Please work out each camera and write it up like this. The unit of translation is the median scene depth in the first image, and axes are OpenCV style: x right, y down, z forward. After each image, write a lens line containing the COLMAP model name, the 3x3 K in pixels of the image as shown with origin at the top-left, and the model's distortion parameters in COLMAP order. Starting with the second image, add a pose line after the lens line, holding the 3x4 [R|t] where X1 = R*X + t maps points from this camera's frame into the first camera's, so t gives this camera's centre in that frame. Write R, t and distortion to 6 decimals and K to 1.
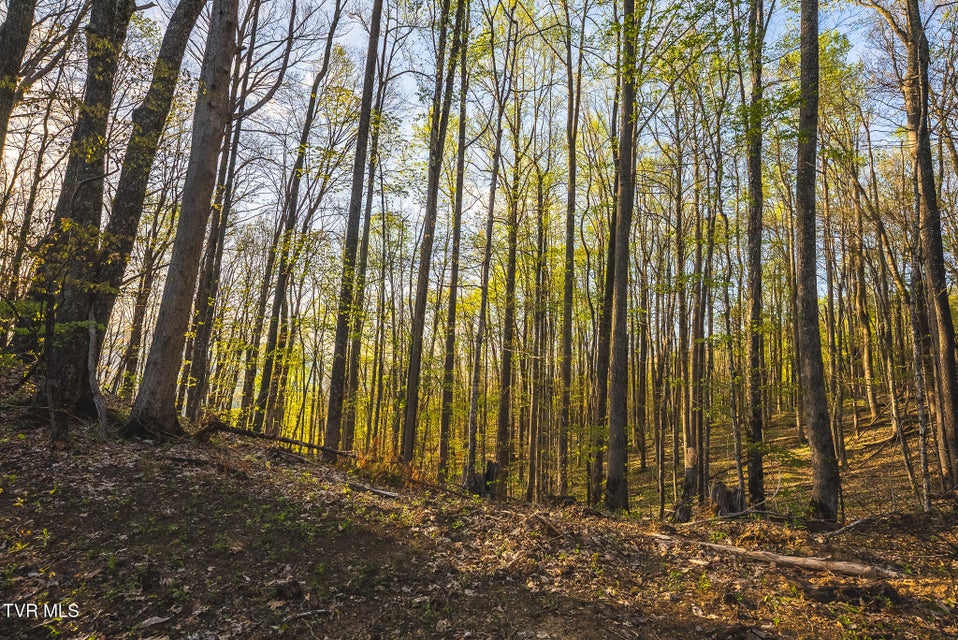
lens RADIAL K [[443.4, 0, 479.0], [0, 443.4, 320.0], [0, 0, 1]] dist [-0.011539, 0.001408]
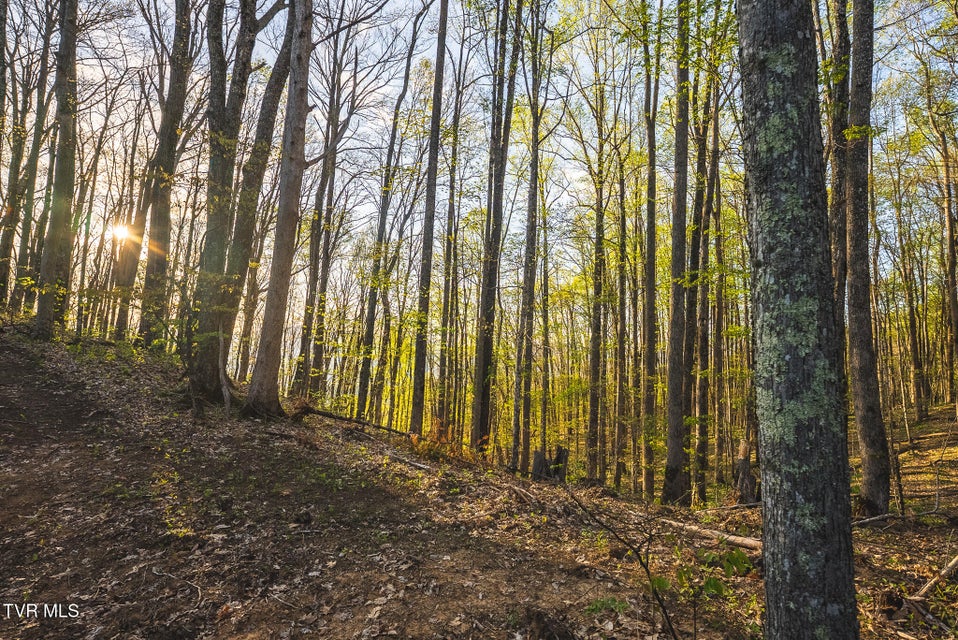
lens RADIAL K [[443.4, 0, 479.0], [0, 443.4, 320.0], [0, 0, 1]] dist [-0.011539, 0.001408]
pose [[0.968625, -0.033998, -0.246192, 0.231714], [0.040988, 0.998887, 0.023321, -0.032416], [0.245125, -0.032680, 0.968940, -0.125712]]
